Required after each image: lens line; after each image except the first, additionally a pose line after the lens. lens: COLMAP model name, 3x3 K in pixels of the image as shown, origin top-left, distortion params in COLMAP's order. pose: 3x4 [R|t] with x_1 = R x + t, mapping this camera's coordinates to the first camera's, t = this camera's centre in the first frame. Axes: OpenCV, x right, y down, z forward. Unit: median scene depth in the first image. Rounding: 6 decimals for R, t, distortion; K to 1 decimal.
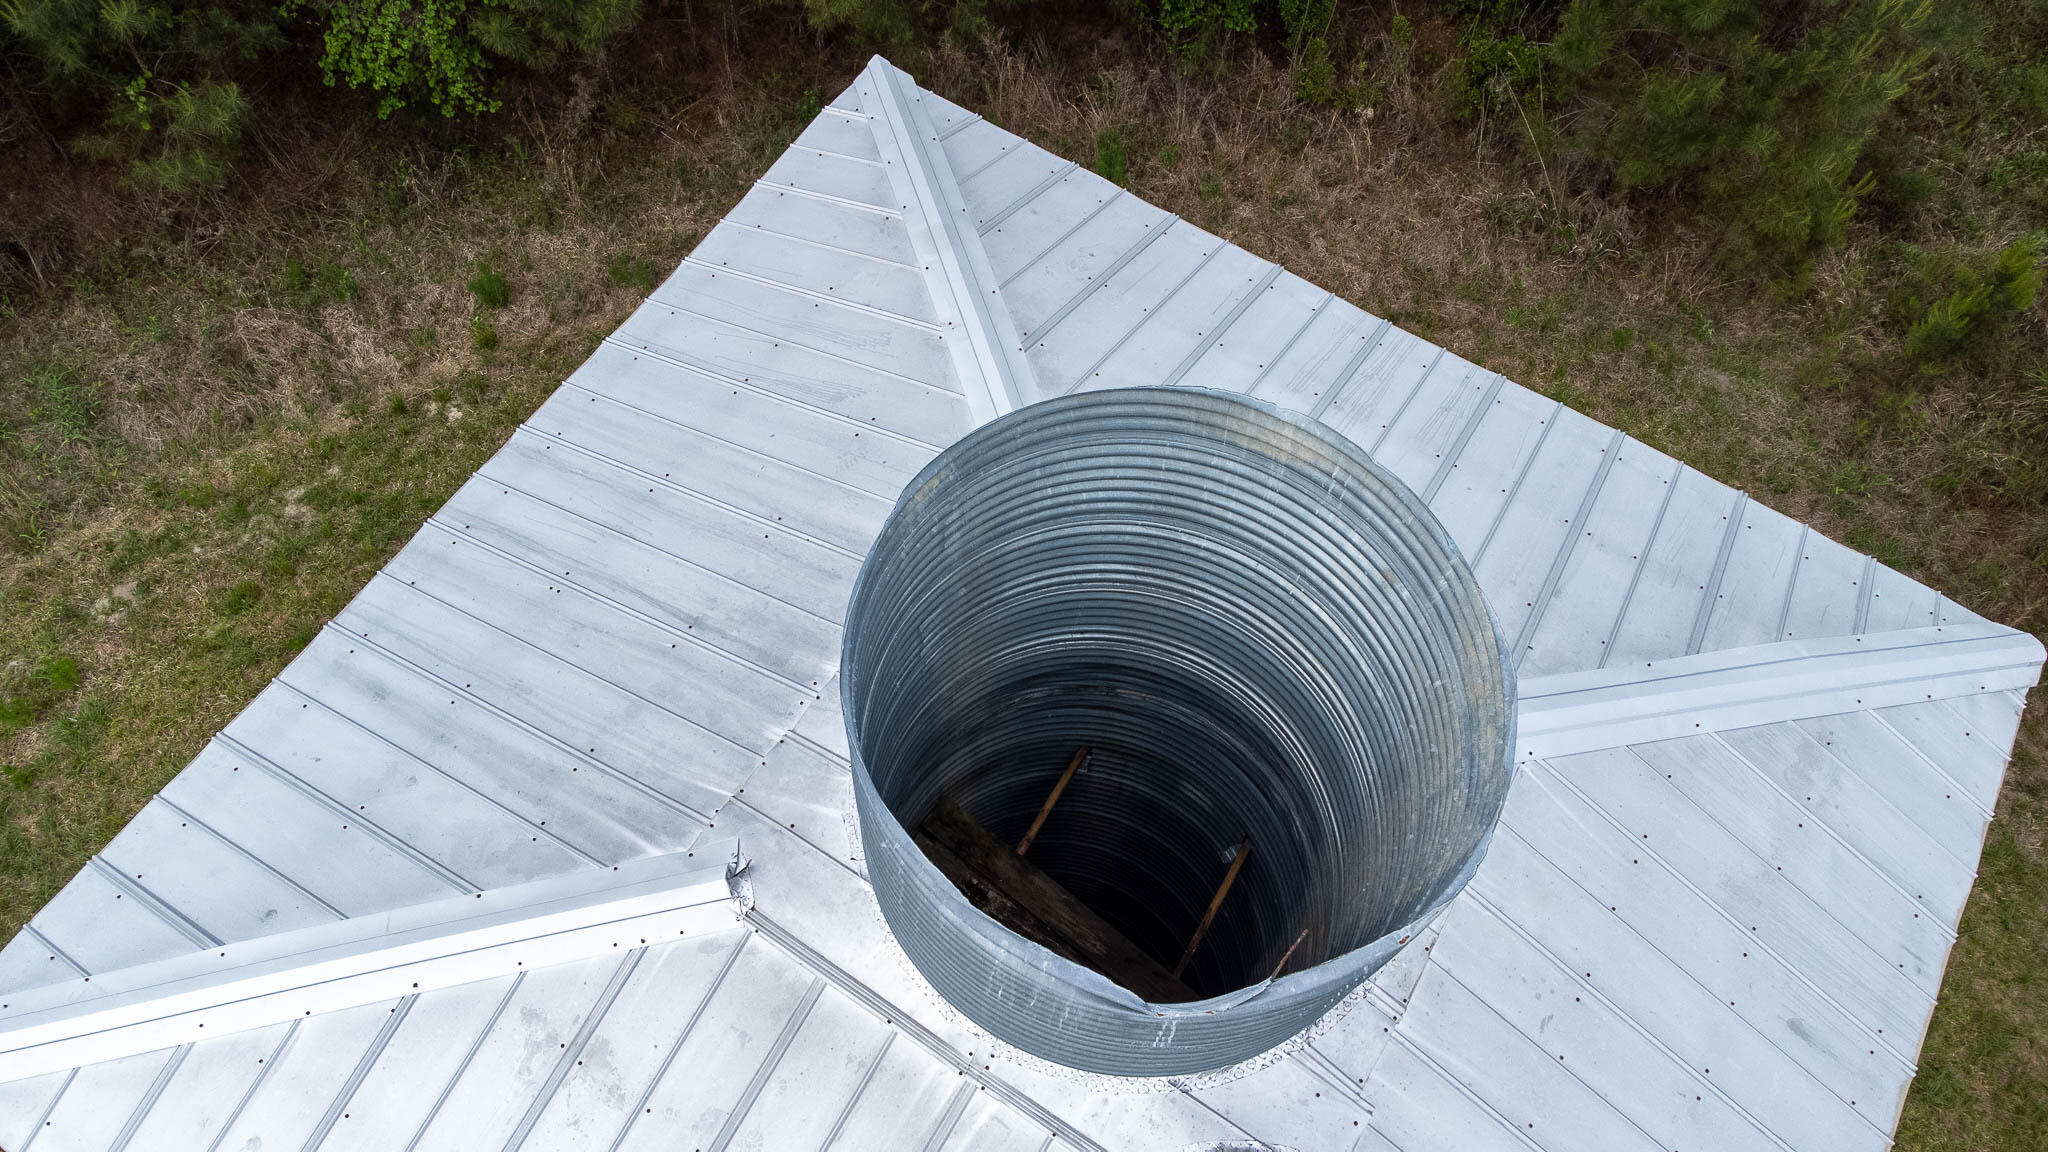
lens RADIAL K [[1596.5, 0, 1015.9], [0, 1596.5, 560.8], [0, 0, 1]] dist [0.054643, 0.023611]
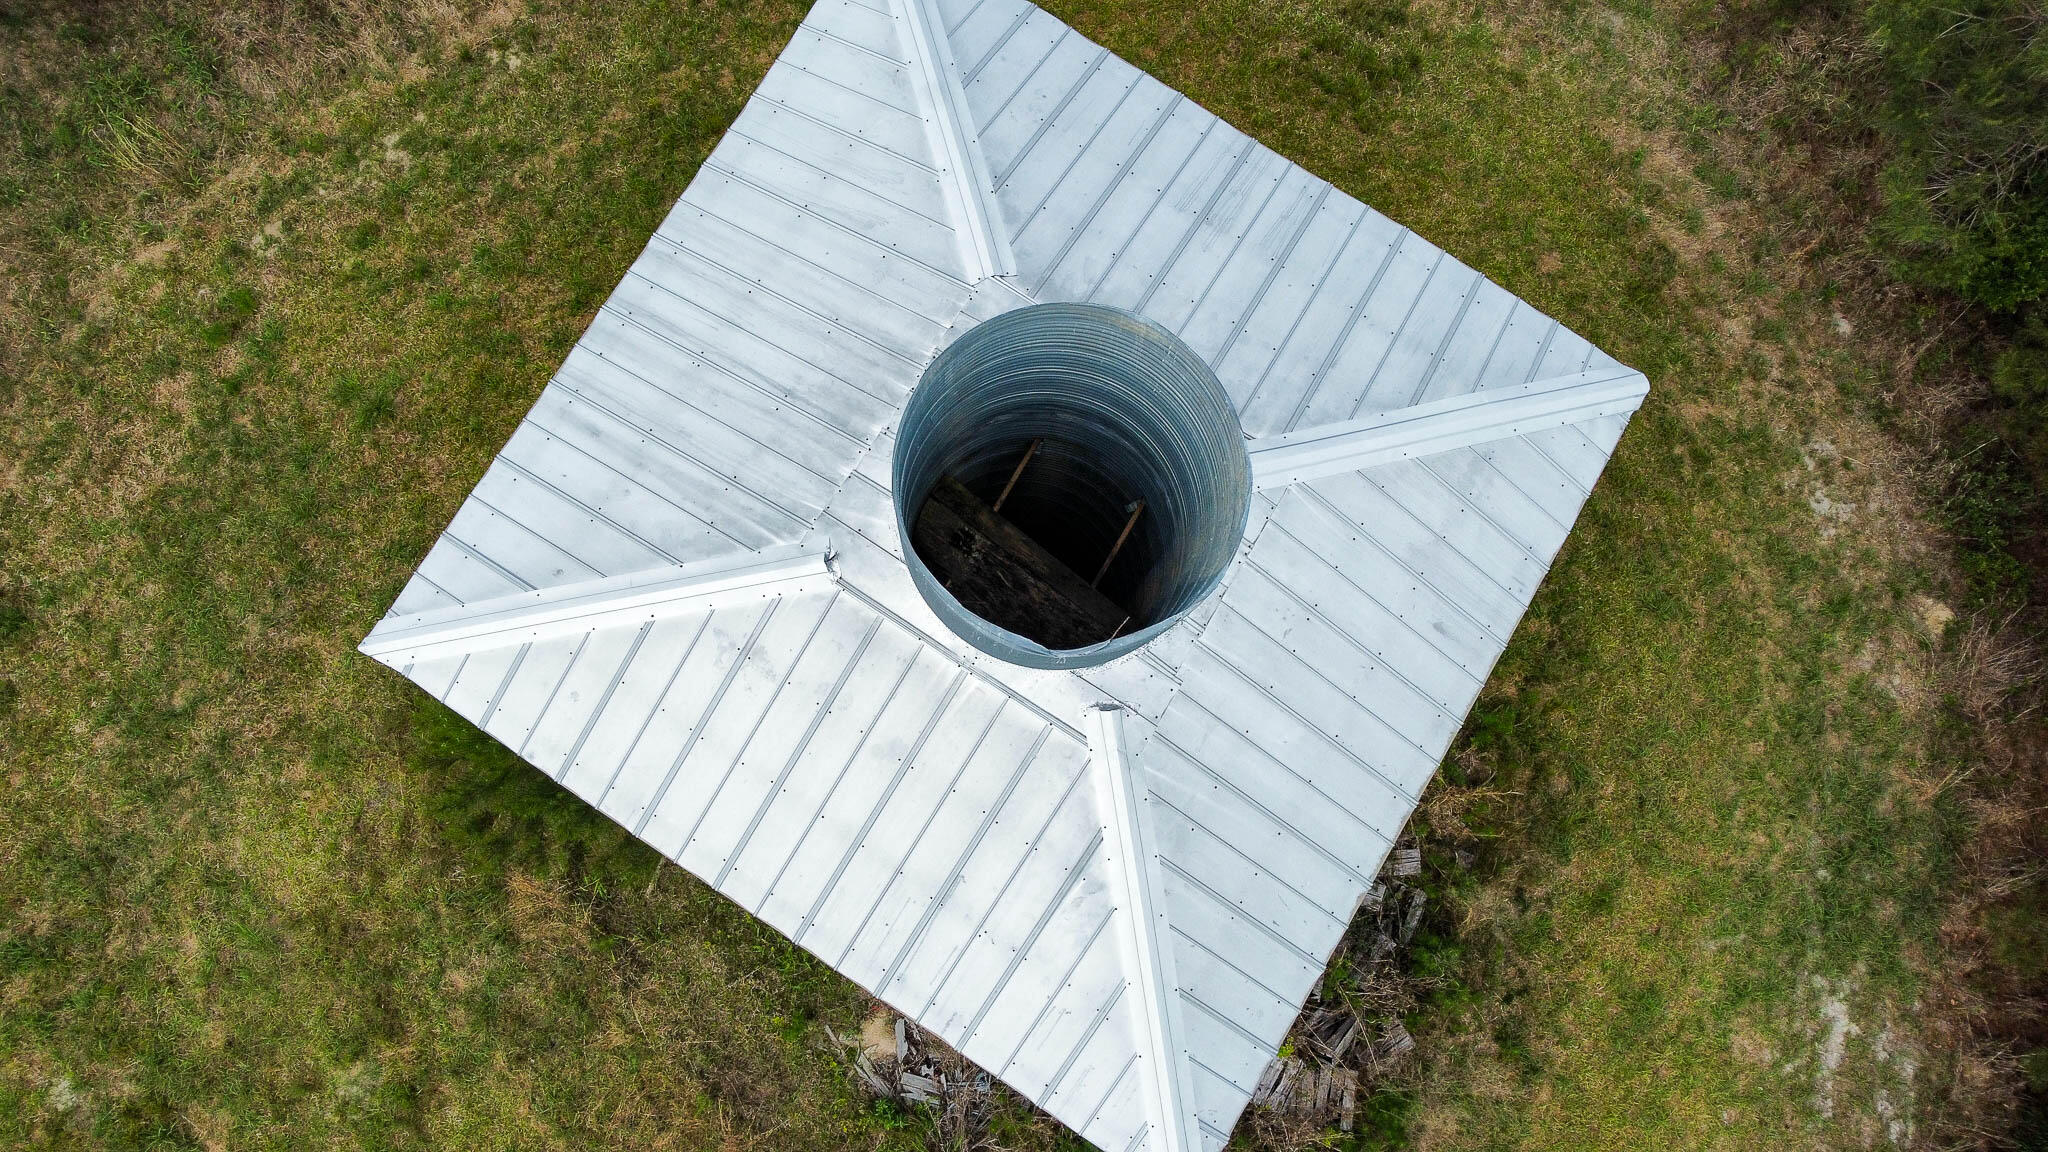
lens RADIAL K [[1596.5, 0, 1007.5], [0, 1596.5, 592.4], [0, 0, 1]] dist [0.054643, 0.023611]
pose [[0.999992, -0.002838, -0.002901, 0.020287], [0.003646, 0.942167, 0.335125, -0.281625], [0.001782, -0.335133, 0.942169, -0.524076]]
